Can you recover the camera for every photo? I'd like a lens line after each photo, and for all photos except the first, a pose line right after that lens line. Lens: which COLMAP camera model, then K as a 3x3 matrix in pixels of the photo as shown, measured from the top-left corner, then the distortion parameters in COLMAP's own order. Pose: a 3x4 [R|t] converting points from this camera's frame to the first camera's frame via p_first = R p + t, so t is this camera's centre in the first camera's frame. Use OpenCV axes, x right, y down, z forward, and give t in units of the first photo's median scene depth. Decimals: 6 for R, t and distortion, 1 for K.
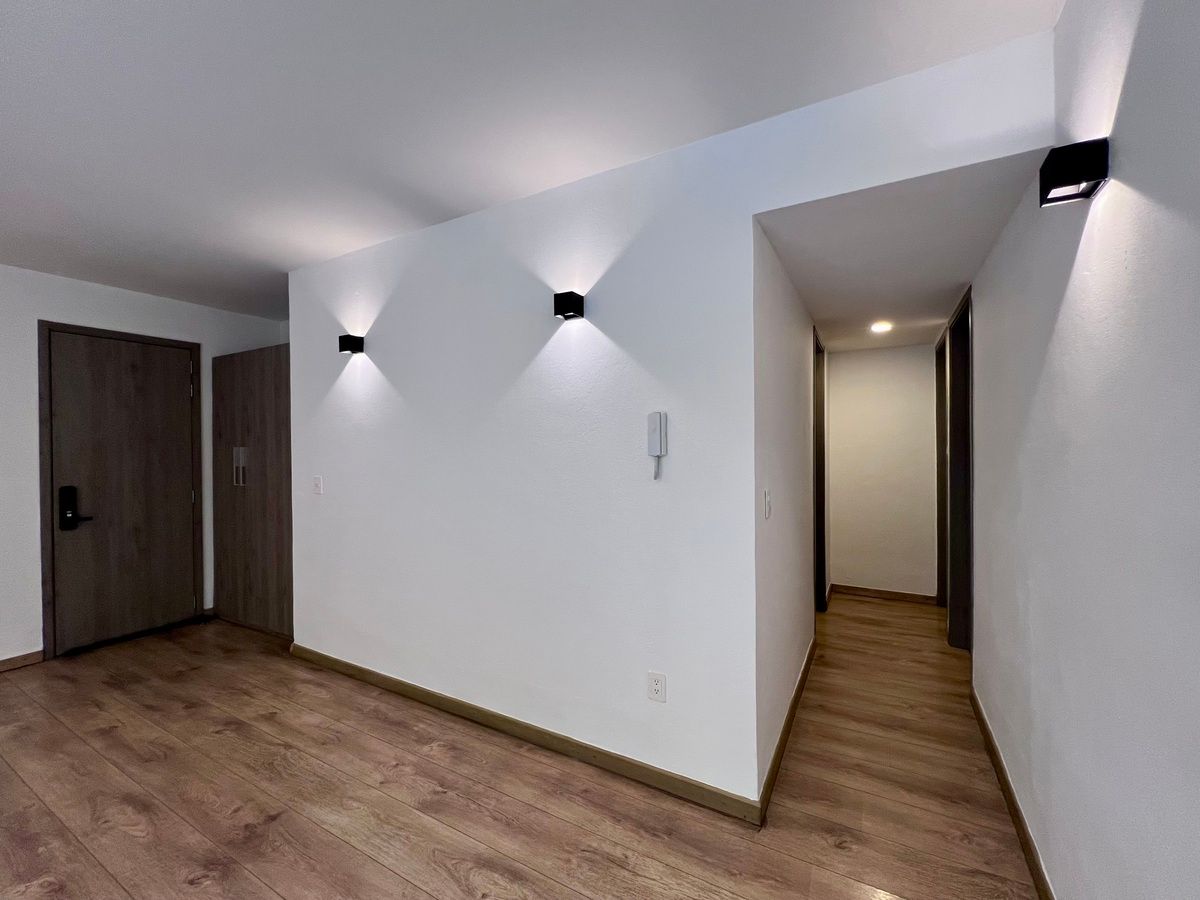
lens RADIAL K [[493.3, 0, 596.9], [0, 493.3, 449.1], [0, 0, 1]] dist [-0.000375, 0.000023]
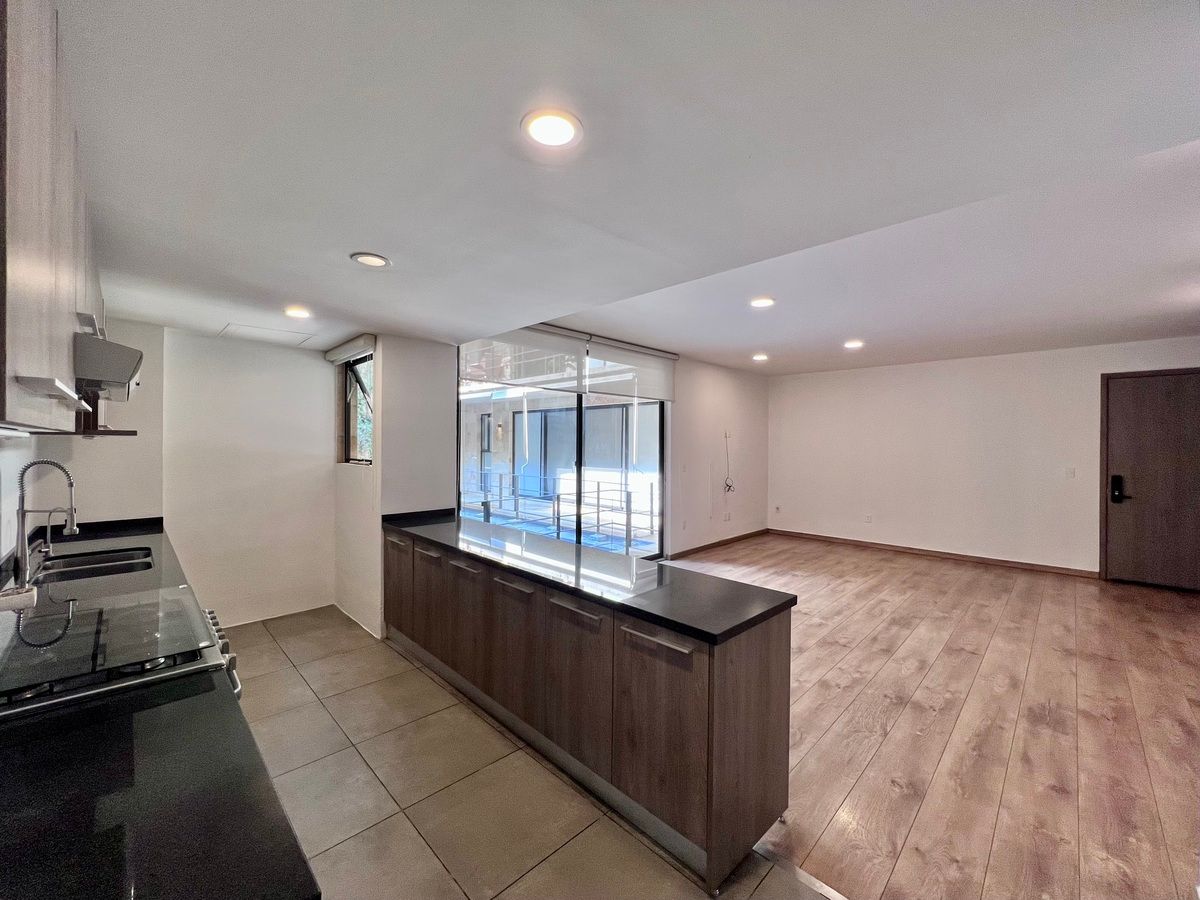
lens RADIAL K [[481.2, 0, 596.1], [0, 481.2, 447.8], [0, 0, 1]] dist [-0.001514, 0.000065]
pose [[-0.267019, 0.015481, -0.963567, 1.062320], [-0.011258, 0.999753, 0.019182, -0.030018], [0.963625, 0.015970, -0.266779, -0.252728]]
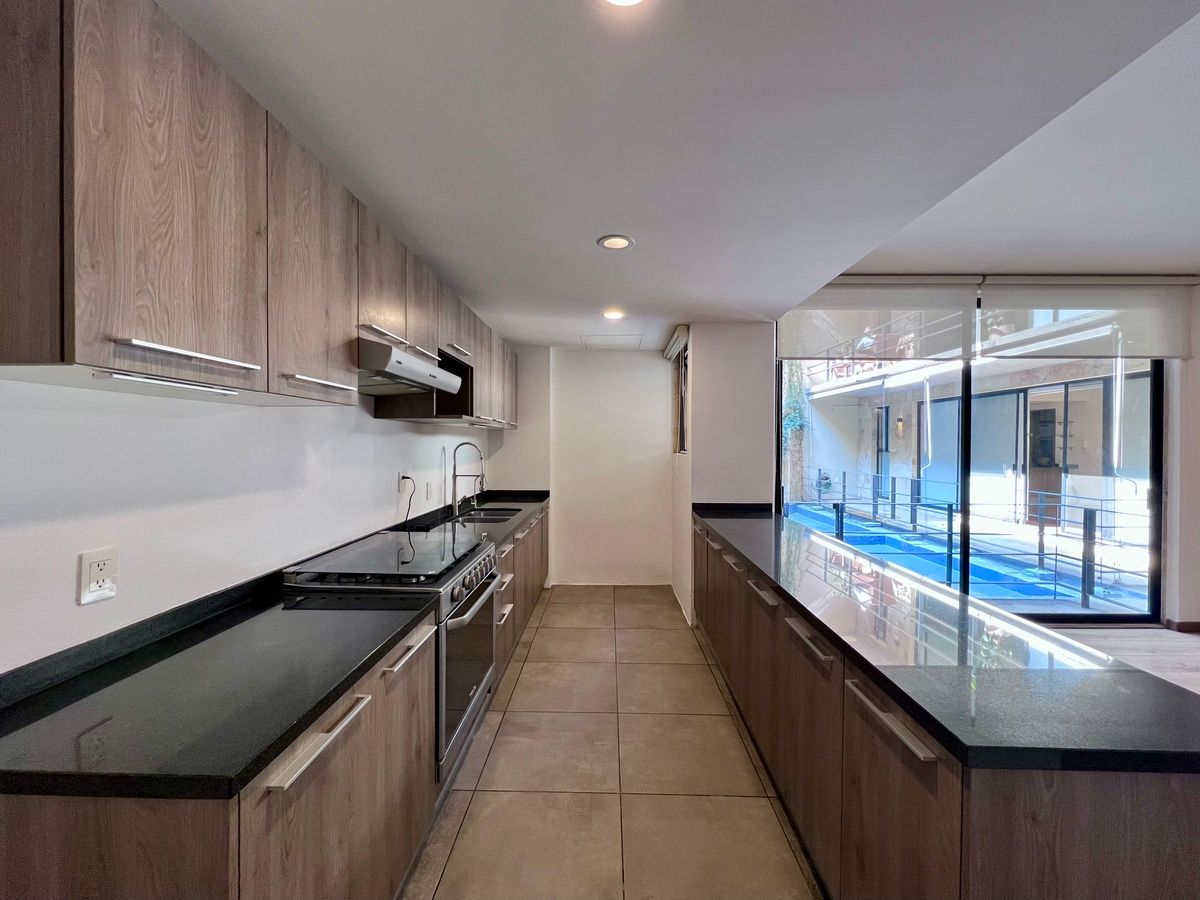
lens RADIAL K [[488.3, 0, 596.8], [0, 488.3, 448.6], [0, 0, 1]] dist [-0.012065, 0.005261]
pose [[-0.877118, 0.011506, -0.480137, 0.828818], [0.002858, 0.999820, 0.018739, 0.010082], [0.480266, 0.015064, -0.876994, -0.120529]]
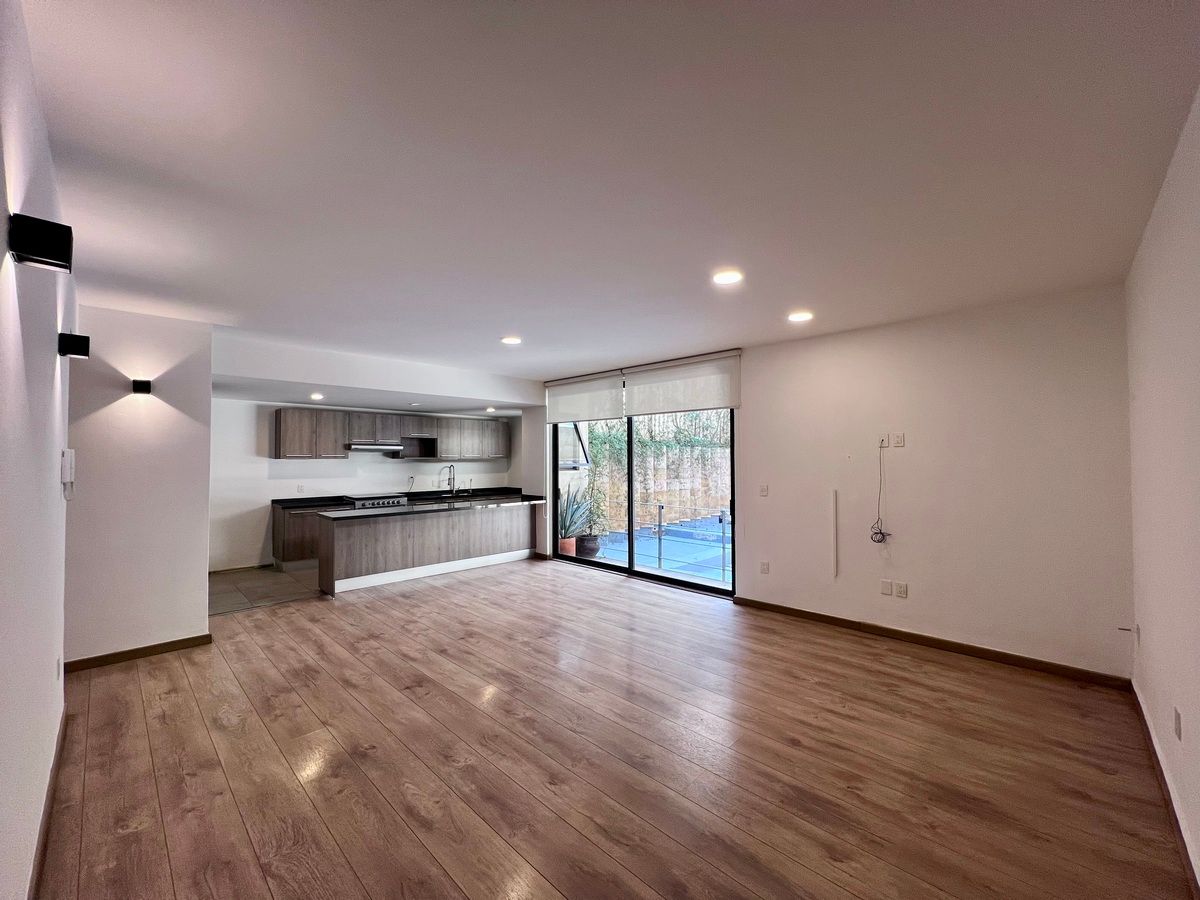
lens RADIAL K [[476.4, 0, 596.9], [0, 476.4, 450.8], [0, 0, 1]] dist [-0.000830, -0.000379]
pose [[-0.967197, 0.015473, 0.253555, -1.122997], [0.012788, 0.999843, -0.012233, -0.026783], [-0.253705, -0.008589, -0.967244, 1.351434]]
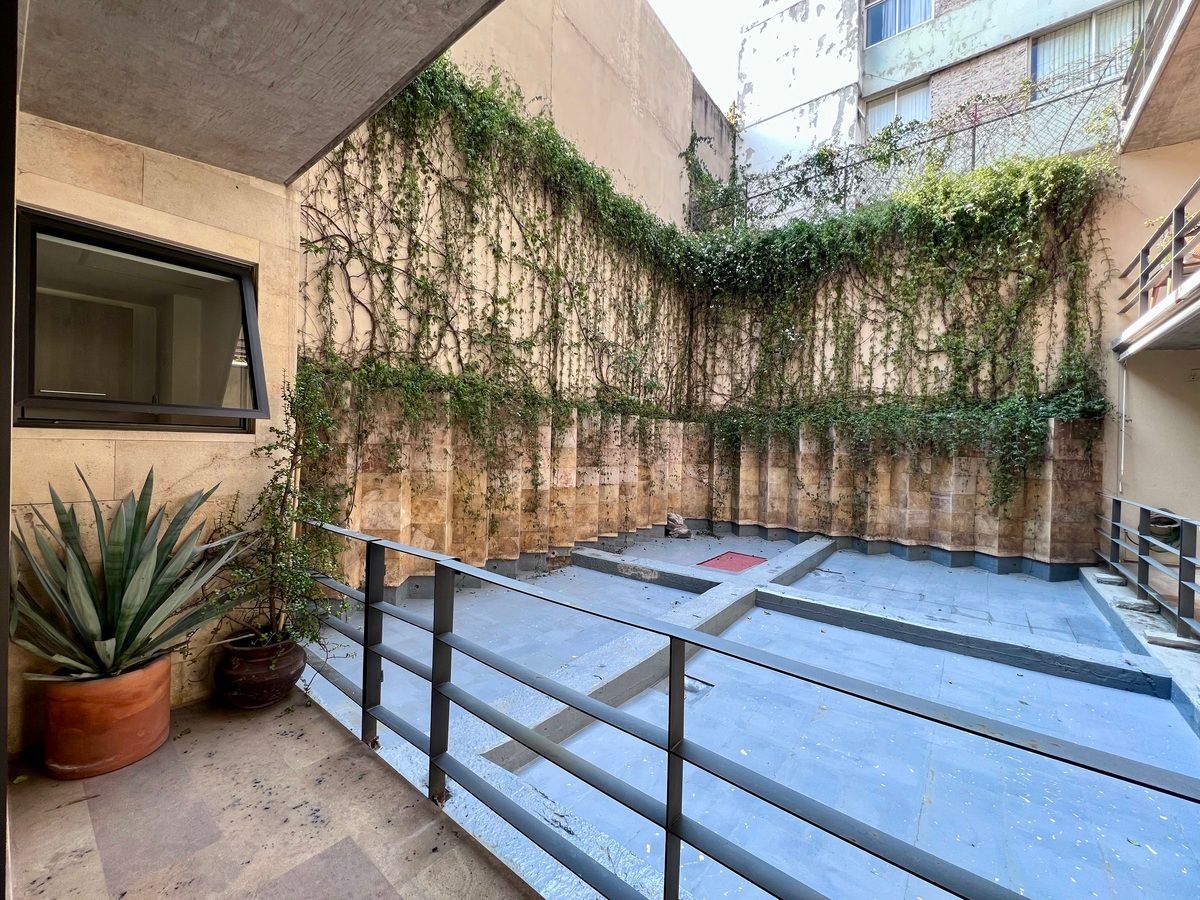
lens RADIAL K [[481.2, 0, 596.1], [0, 481.2, 447.8], [0, 0, 1]] dist [-0.001514, 0.000065]
pose [[-0.987882, -0.014458, 0.154529, -1.118164], [-0.013171, 0.999870, 0.009348, 0.066854], [-0.154644, 0.007199, -0.987944, -0.591070]]
